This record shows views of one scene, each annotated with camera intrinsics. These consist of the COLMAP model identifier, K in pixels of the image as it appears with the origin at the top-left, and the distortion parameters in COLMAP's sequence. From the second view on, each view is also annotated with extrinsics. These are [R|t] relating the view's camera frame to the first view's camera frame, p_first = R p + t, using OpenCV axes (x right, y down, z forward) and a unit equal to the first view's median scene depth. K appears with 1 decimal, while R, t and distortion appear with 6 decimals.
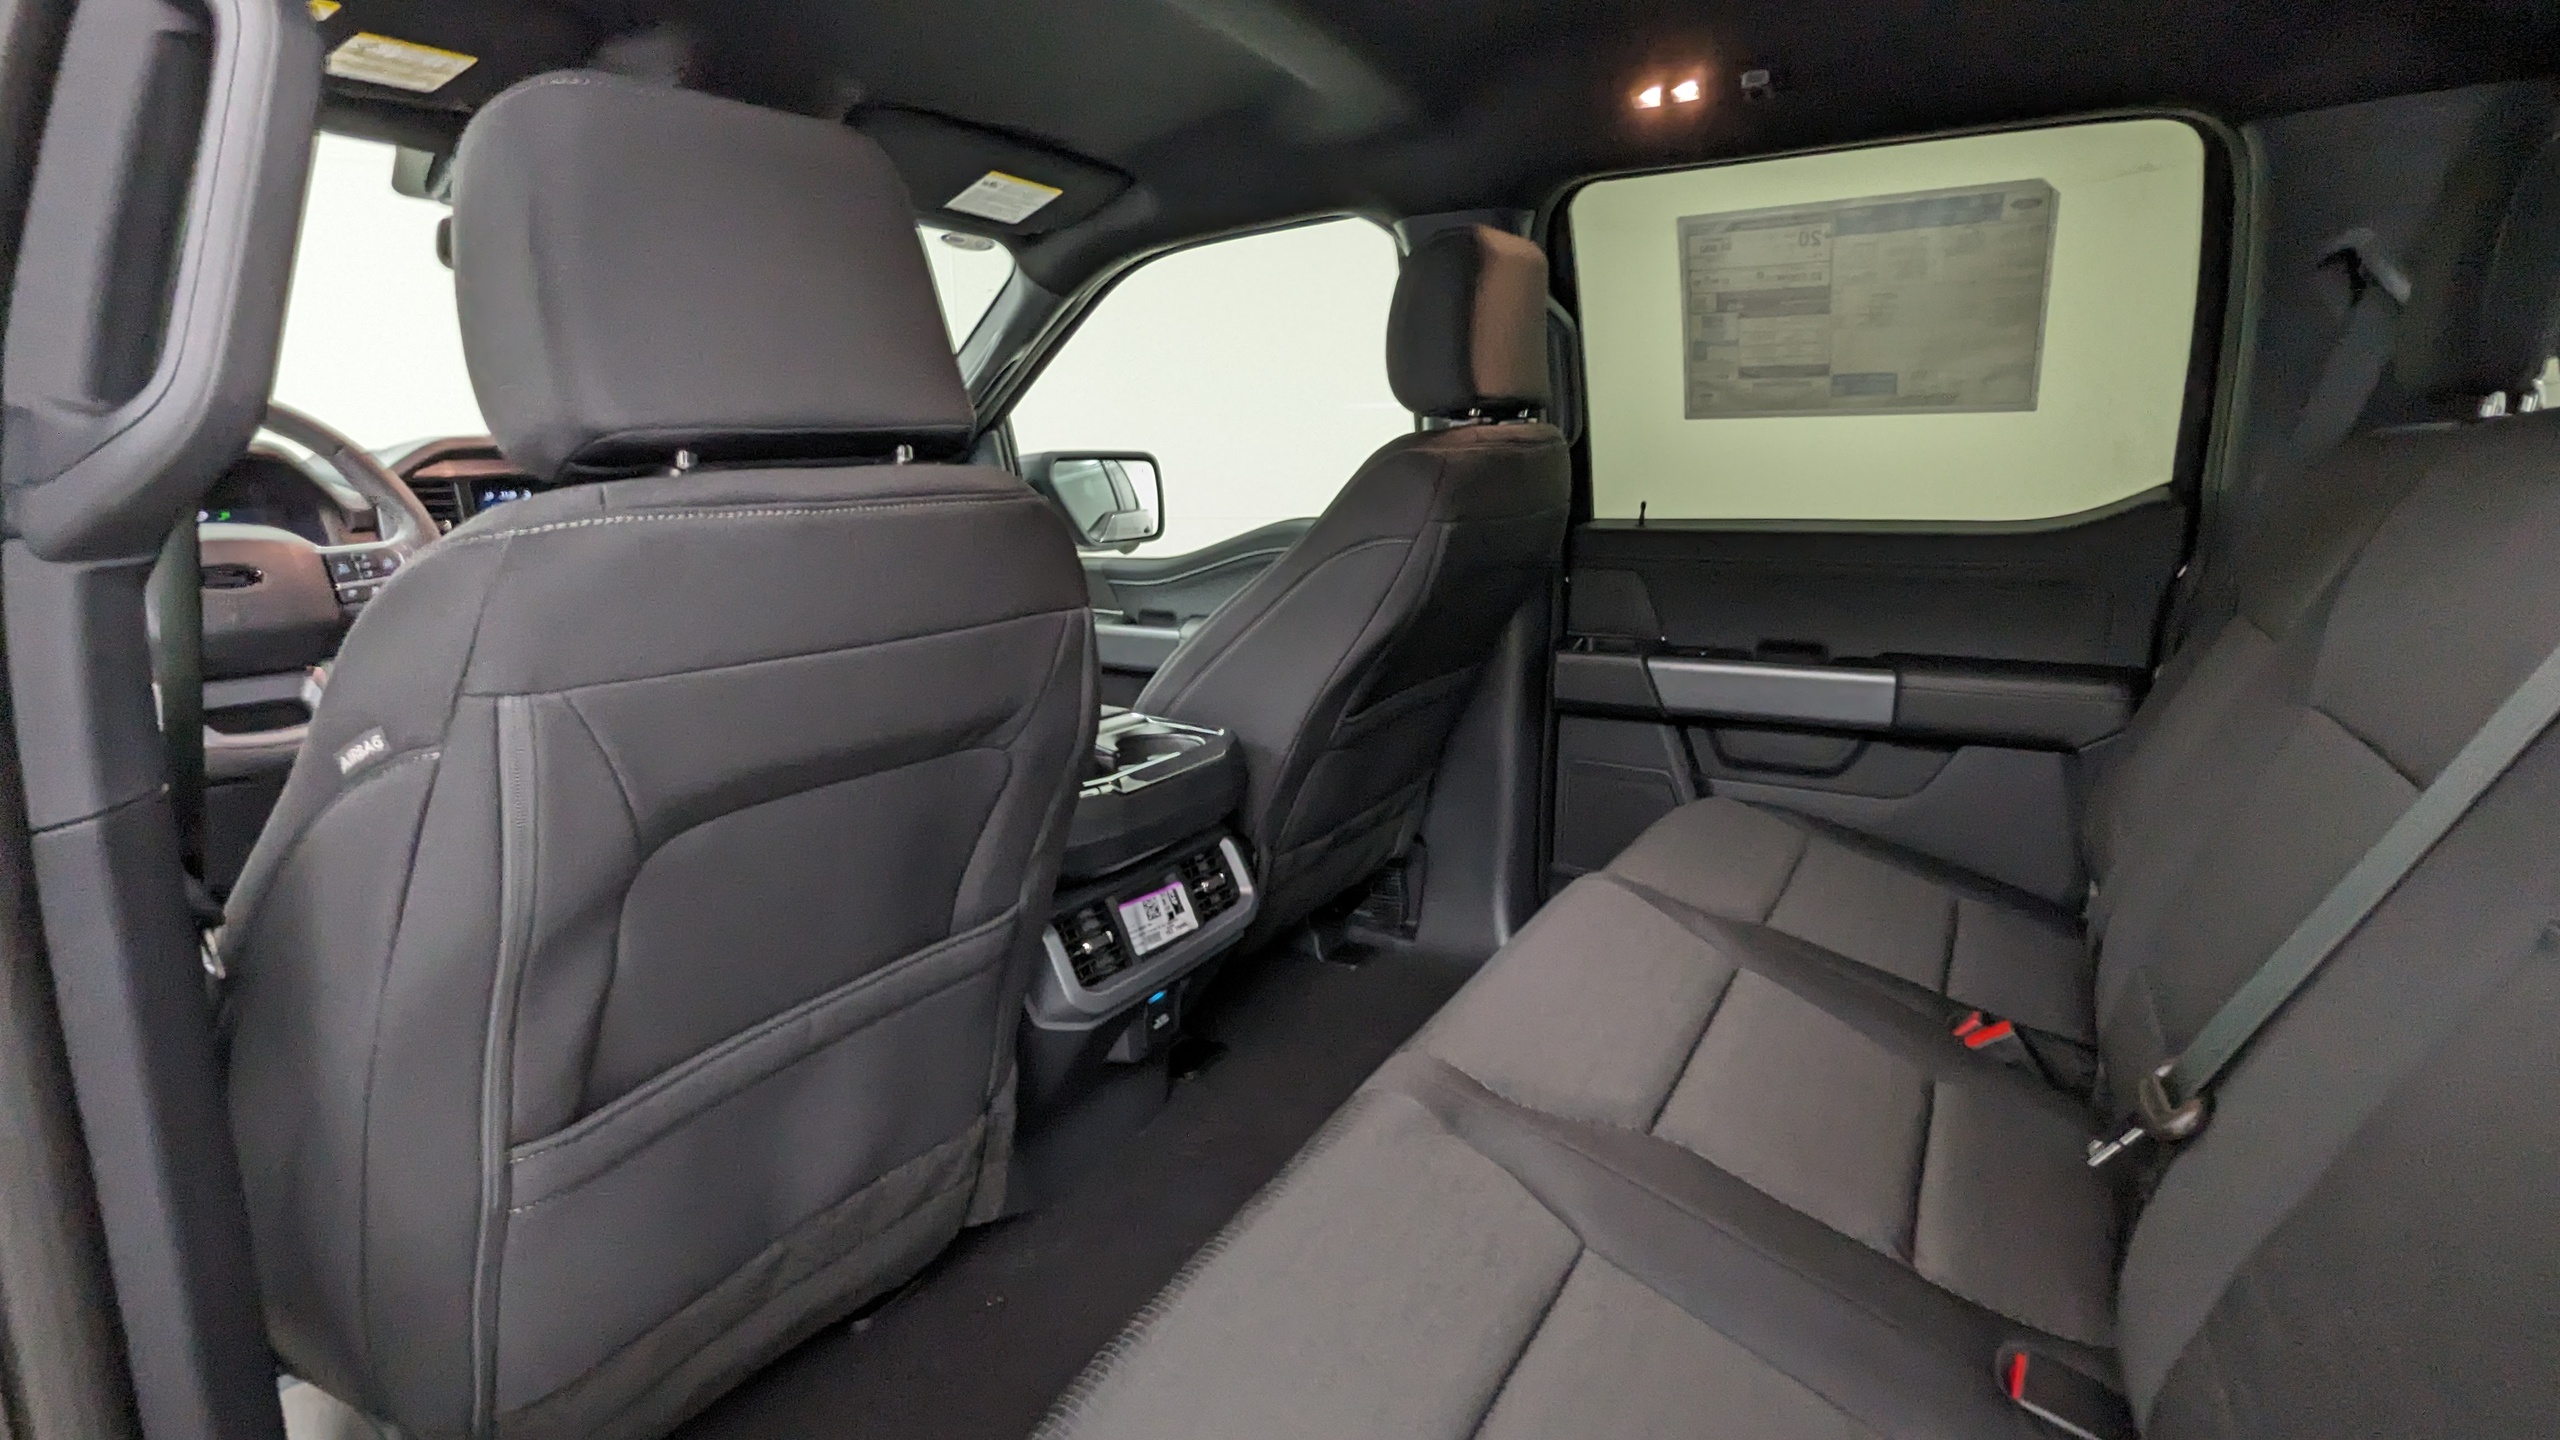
lens RADIAL K [[1218.5, 0, 1280.0], [0, 1218.5, 720.0], [0, 0, 1]] dist [0.001513, -0.001181]
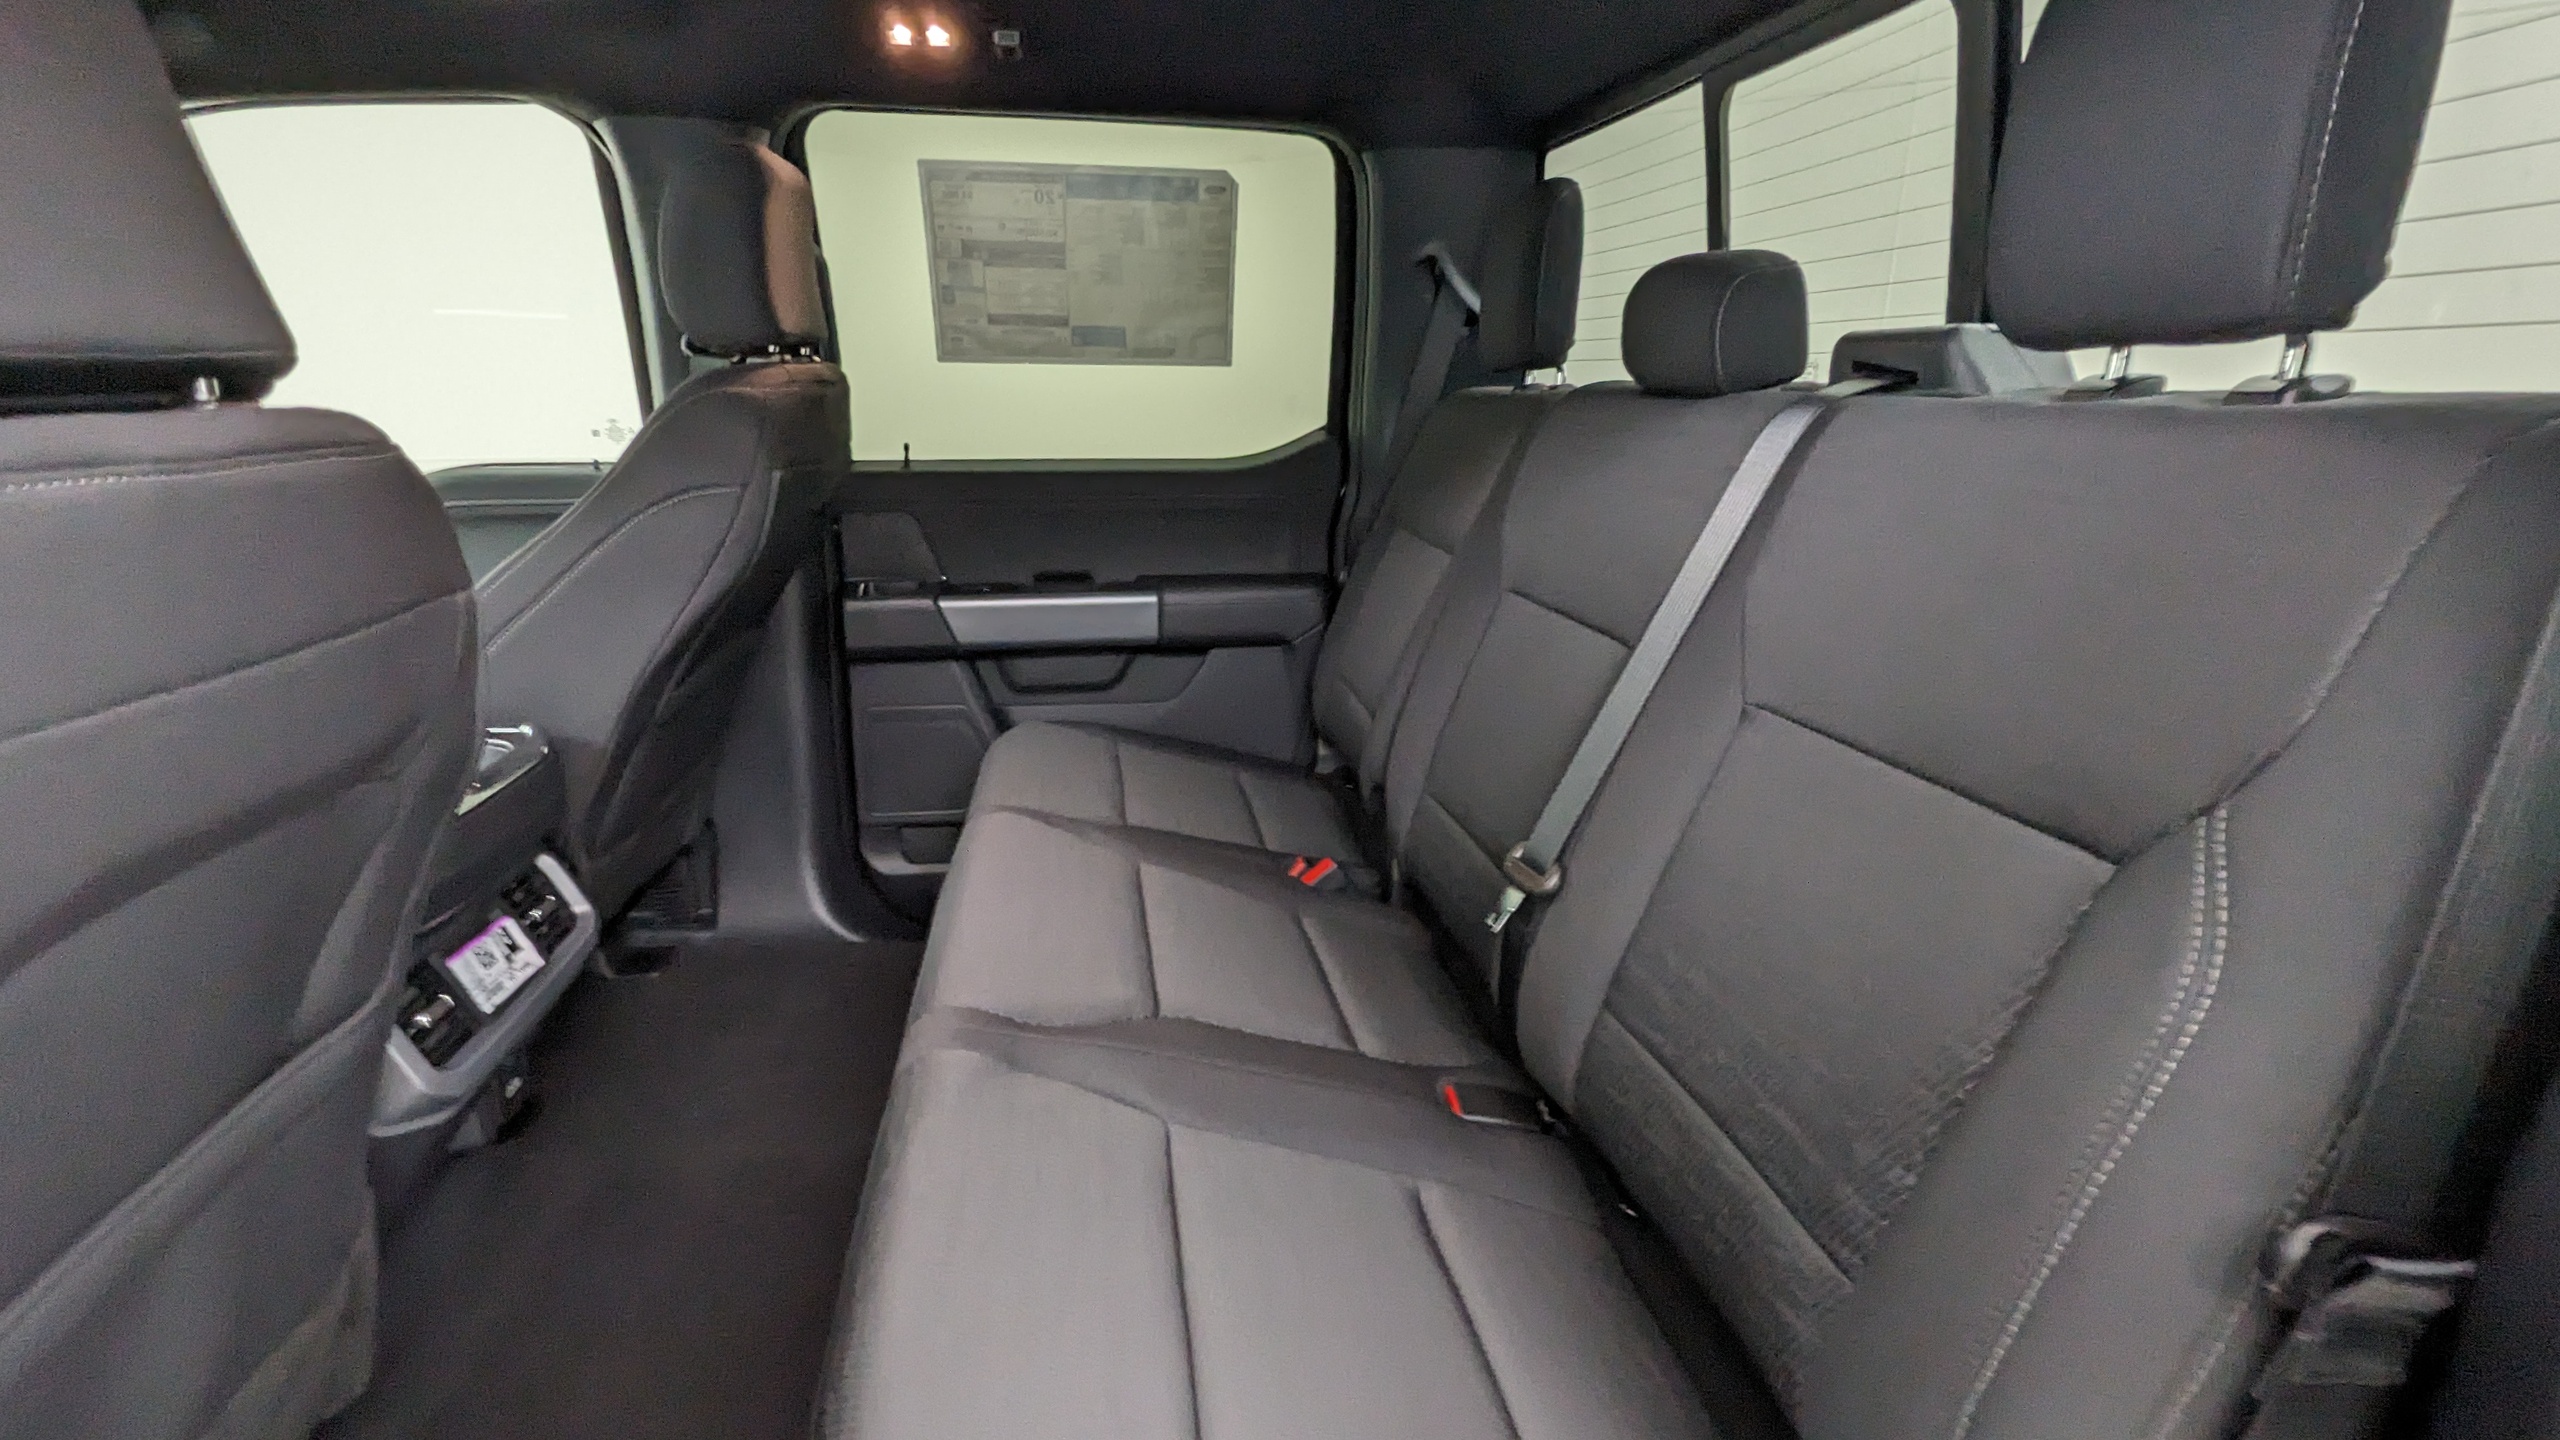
lens RADIAL K [[1218.5, 0, 1280.0], [0, 1218.5, 720.0], [0, 0, 1]] dist [0.001513, -0.001181]
pose [[0.774110, -0.145750, 0.616045, -0.141335], [0.114913, 0.989321, 0.089665, -0.010073], [-0.622534, 0.001381, 0.782591, 0.027724]]
